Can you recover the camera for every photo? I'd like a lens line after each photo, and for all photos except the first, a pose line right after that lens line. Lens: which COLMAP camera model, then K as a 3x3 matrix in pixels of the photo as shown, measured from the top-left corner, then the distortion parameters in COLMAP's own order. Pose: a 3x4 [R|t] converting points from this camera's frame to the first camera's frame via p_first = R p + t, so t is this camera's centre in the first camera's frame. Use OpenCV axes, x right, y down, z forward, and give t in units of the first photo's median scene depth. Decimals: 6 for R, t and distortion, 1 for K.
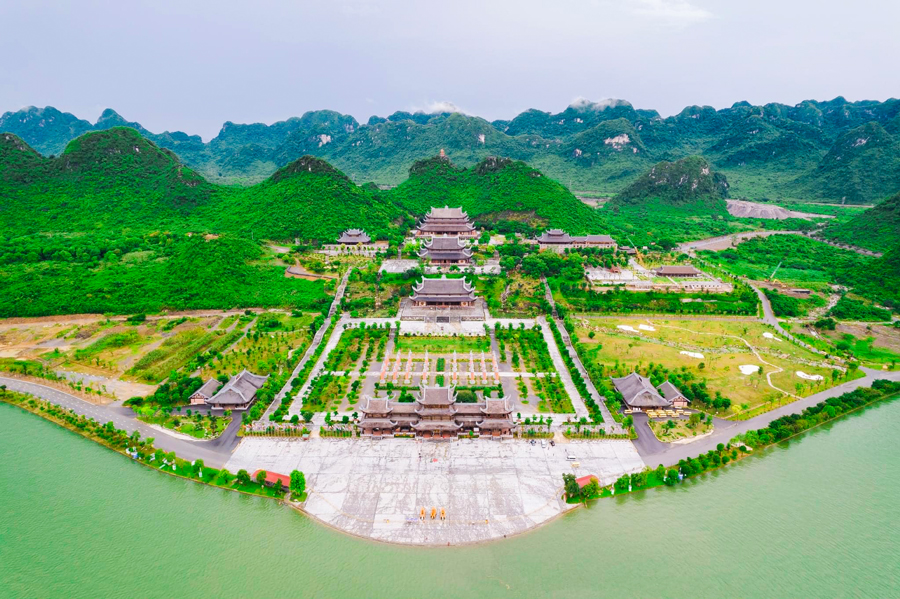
lens RADIAL K [[580.1, 0, 450.0], [0, 580.1, 299.5], [0, 0, 1]] dist [-0.043461, 0.001140]
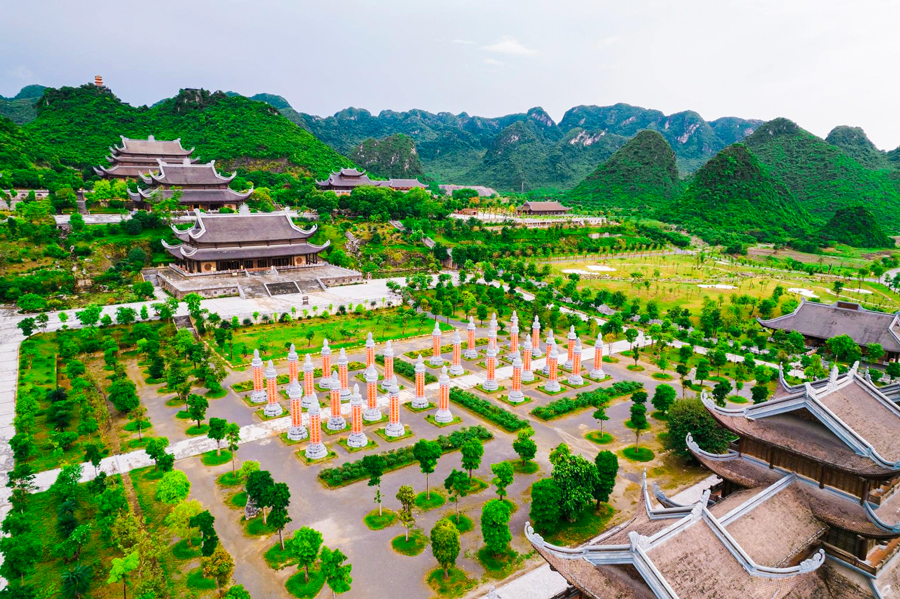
lens RADIAL K [[580.1, 0, 450.0], [0, 580.1, 299.5], [0, 0, 1]] dist [-0.043461, 0.001140]
pose [[0.808162, -0.109182, 0.578751, -0.068144], [0.139322, 0.990217, -0.007742, 0.026498], [-0.572244, 0.086889, 0.815468, 0.237785]]
